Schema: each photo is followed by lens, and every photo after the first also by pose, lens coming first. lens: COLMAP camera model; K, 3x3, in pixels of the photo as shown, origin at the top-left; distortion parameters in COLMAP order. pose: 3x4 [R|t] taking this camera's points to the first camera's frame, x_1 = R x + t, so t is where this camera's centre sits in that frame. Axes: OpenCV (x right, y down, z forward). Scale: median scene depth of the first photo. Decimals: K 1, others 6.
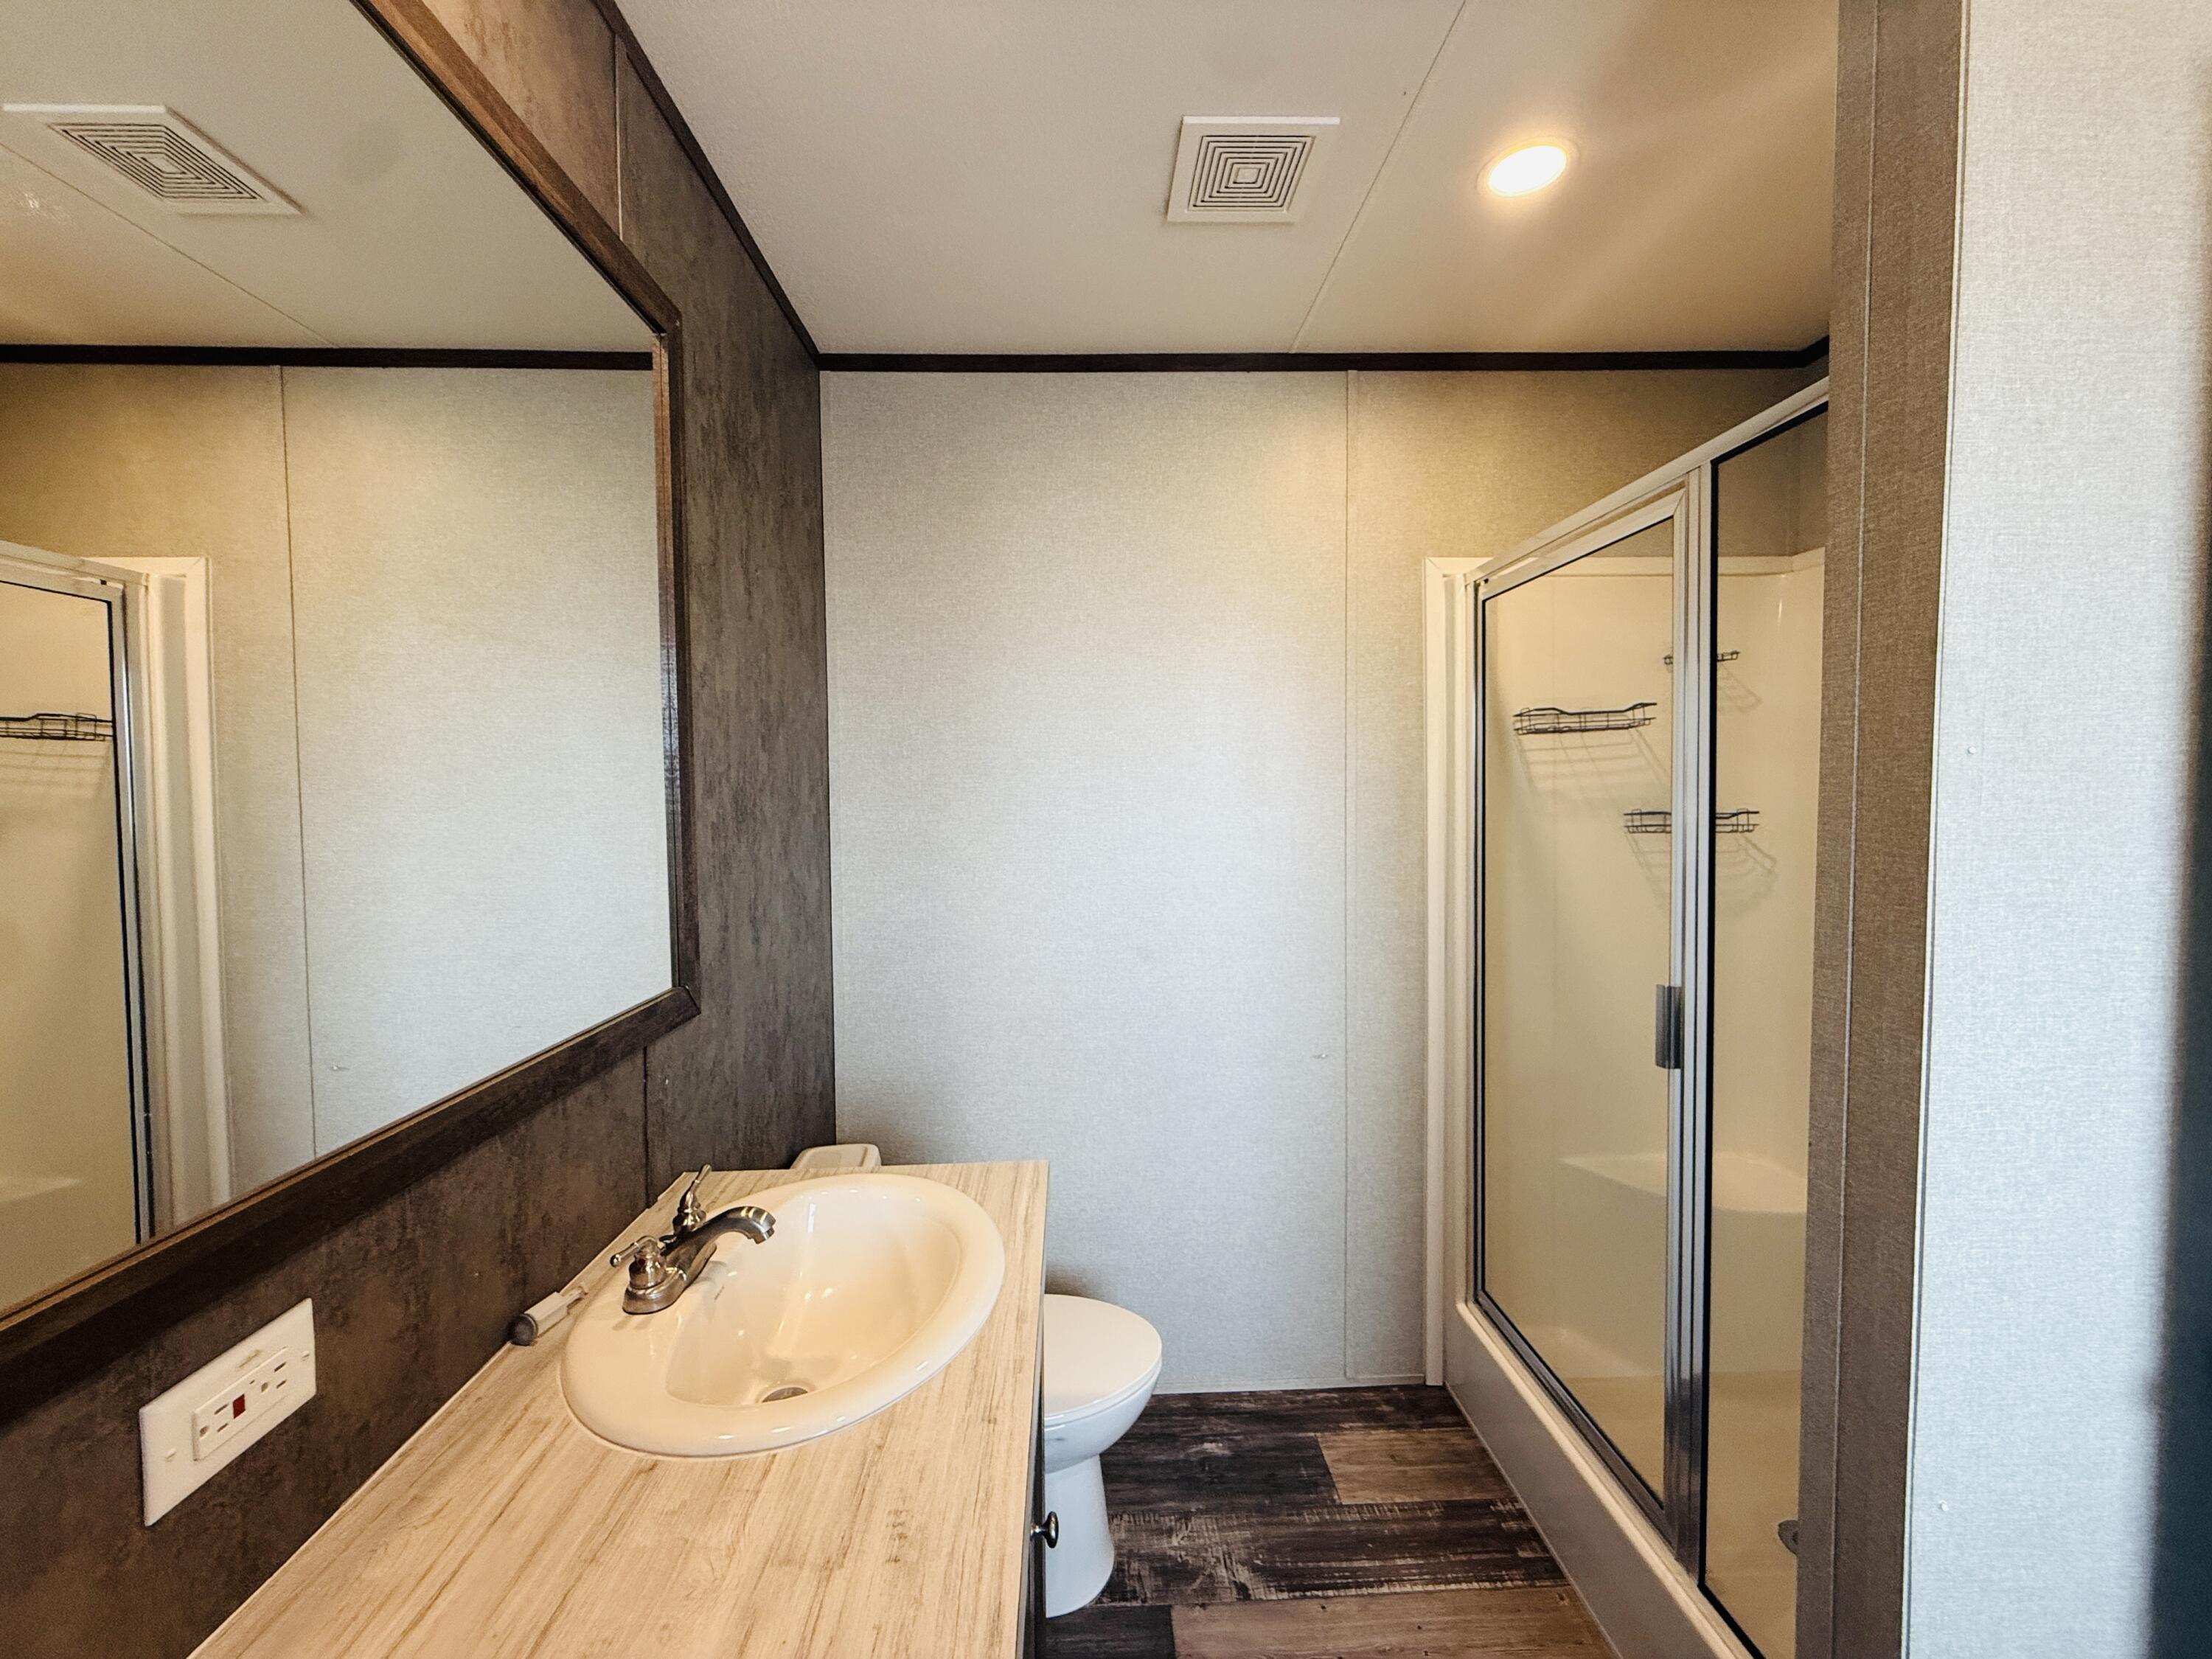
lens RADIAL K [[882.6, 0, 1093.8], [0, 882.6, 825.5], [0, 0, 1]] dist [-0.000288, -0.000267]
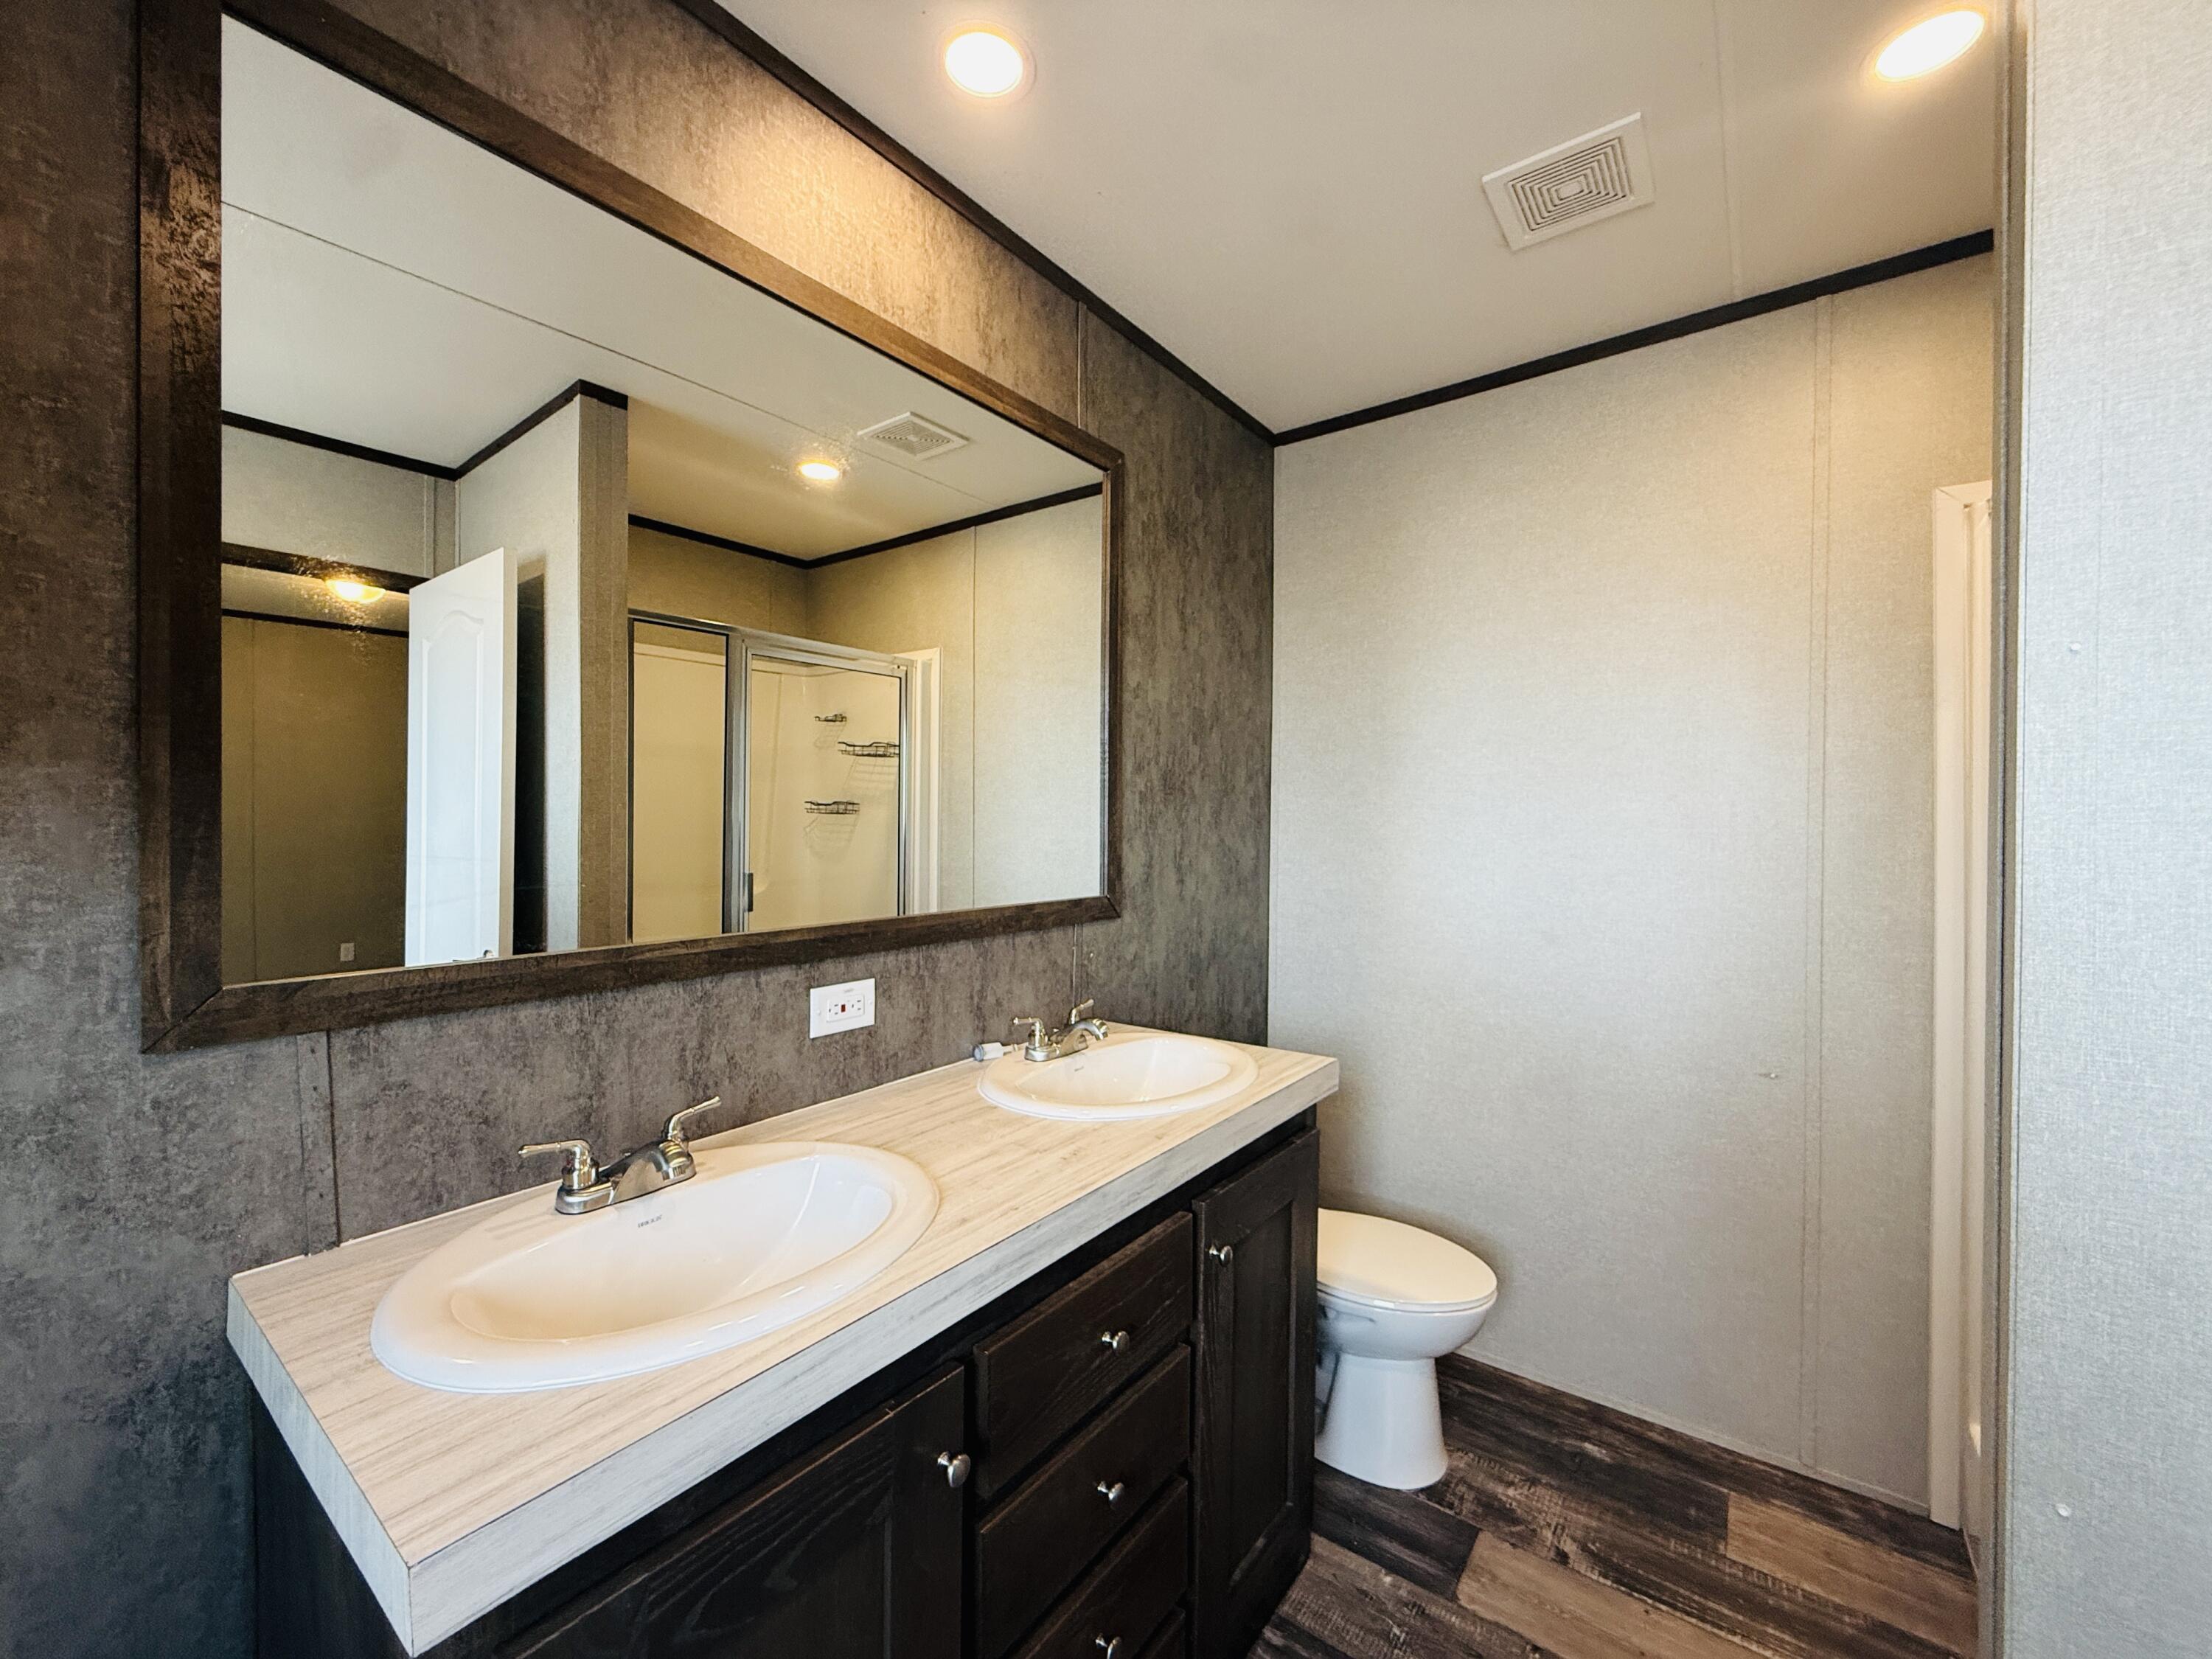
lens RADIAL K [[882.6, 0, 1093.0], [0, 882.6, 825.2], [0, 0, 1]] dist [-0.000288, -0.000267]
pose [[0.777222, 0.019765, -0.628916, 0.363975], [-0.040198, 0.999025, -0.018280, 0.071276], [0.627941, 0.039489, 0.777258, -0.151011]]
